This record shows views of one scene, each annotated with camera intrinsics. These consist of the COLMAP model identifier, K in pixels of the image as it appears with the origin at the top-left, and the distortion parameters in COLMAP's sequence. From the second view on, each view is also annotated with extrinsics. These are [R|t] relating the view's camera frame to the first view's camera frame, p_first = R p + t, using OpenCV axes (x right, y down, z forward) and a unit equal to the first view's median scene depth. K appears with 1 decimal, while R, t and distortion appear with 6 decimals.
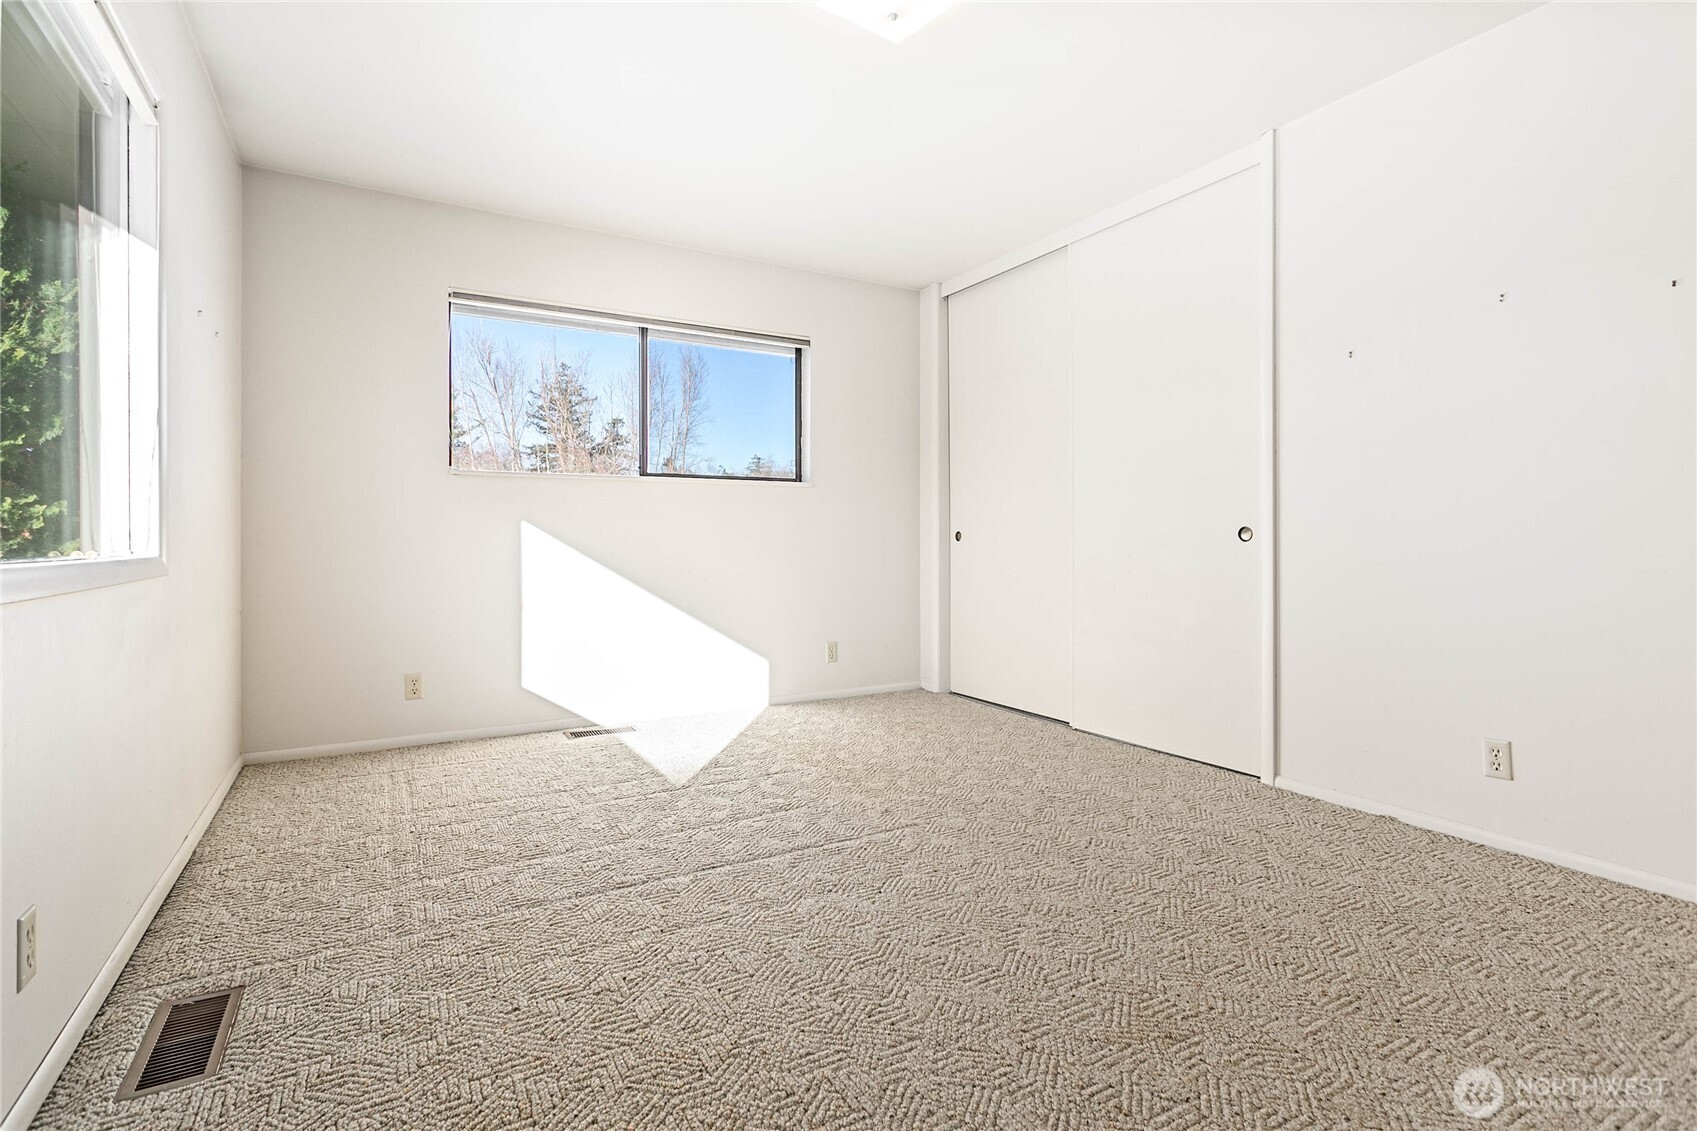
lens RADIAL K [[816.8, 0, 842.8], [0, 816.8, 551.5], [0, 0, 1]] dist [-0.003410, 0.001853]
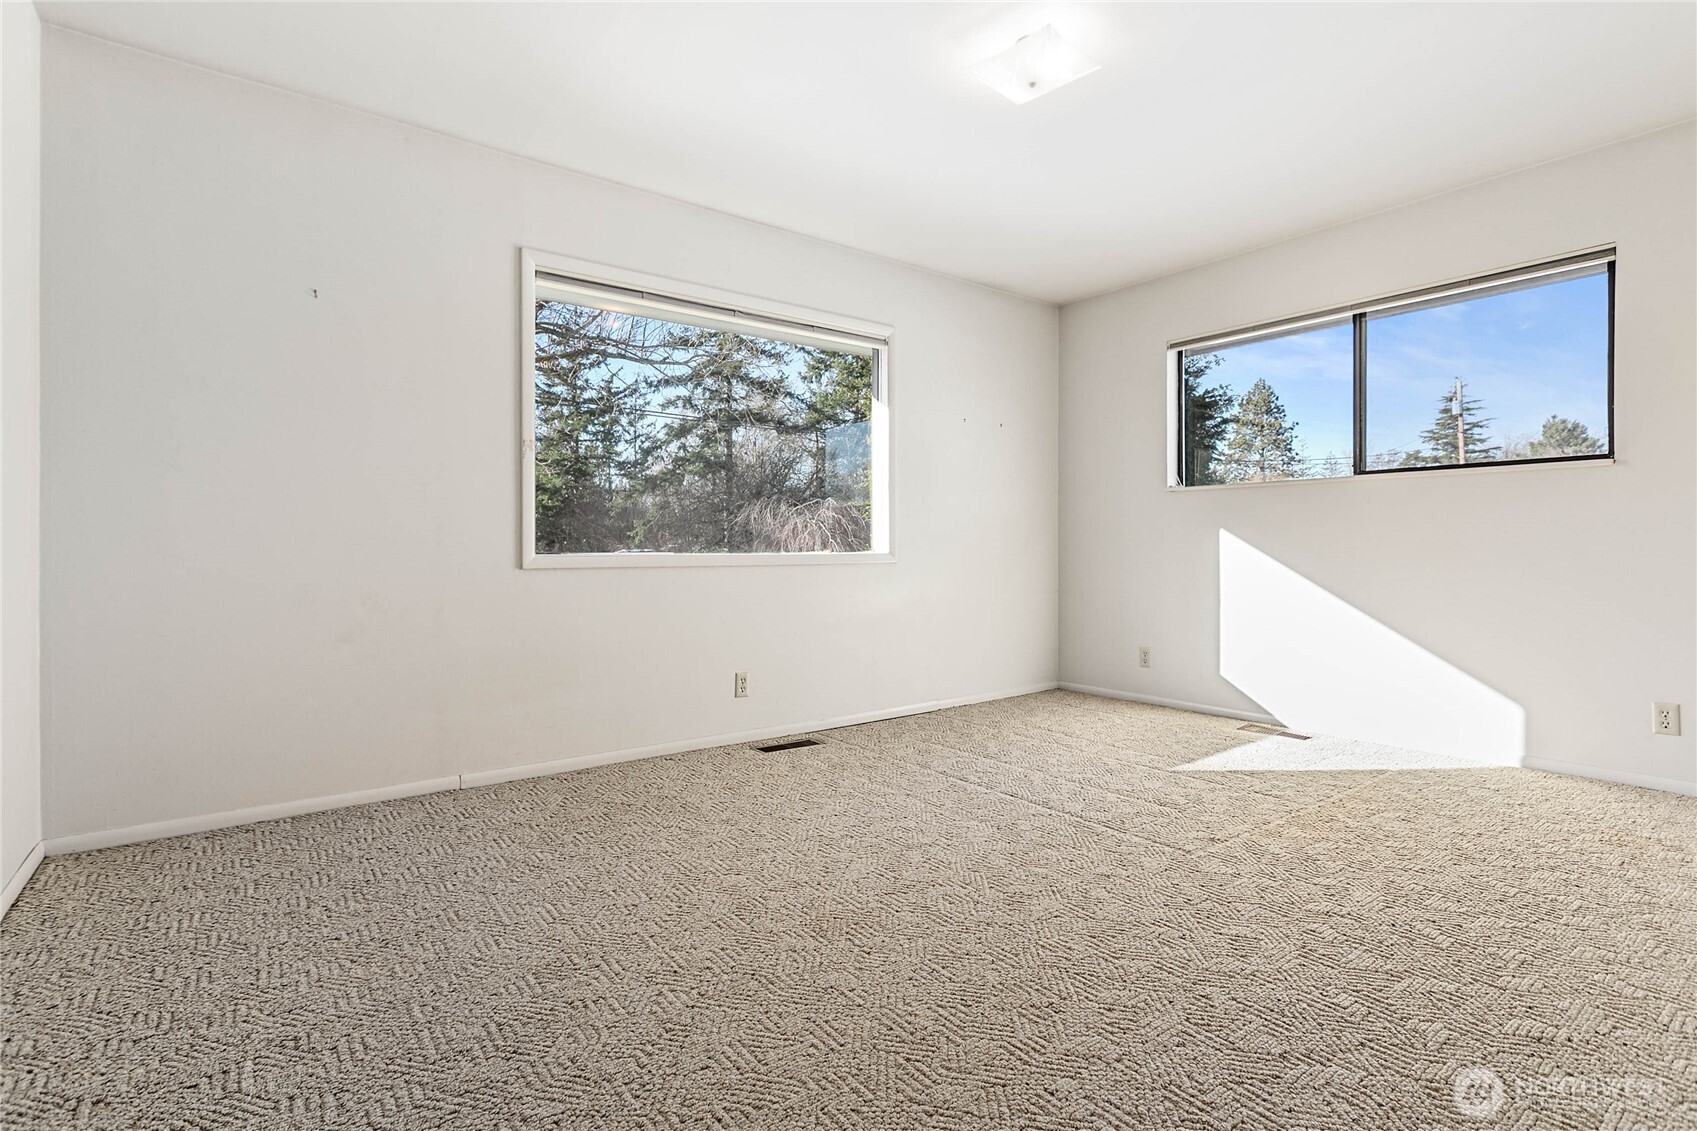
lens RADIAL K [[816.8, 0, 842.7], [0, 816.8, 557.0], [0, 0, 1]] dist [-0.003410, 0.001853]
pose [[0.118142, 0.014207, -0.992895, 0.909716], [-0.013002, 0.999834, 0.012759, -0.006051], [0.992912, 0.011403, 0.118307, 0.474289]]
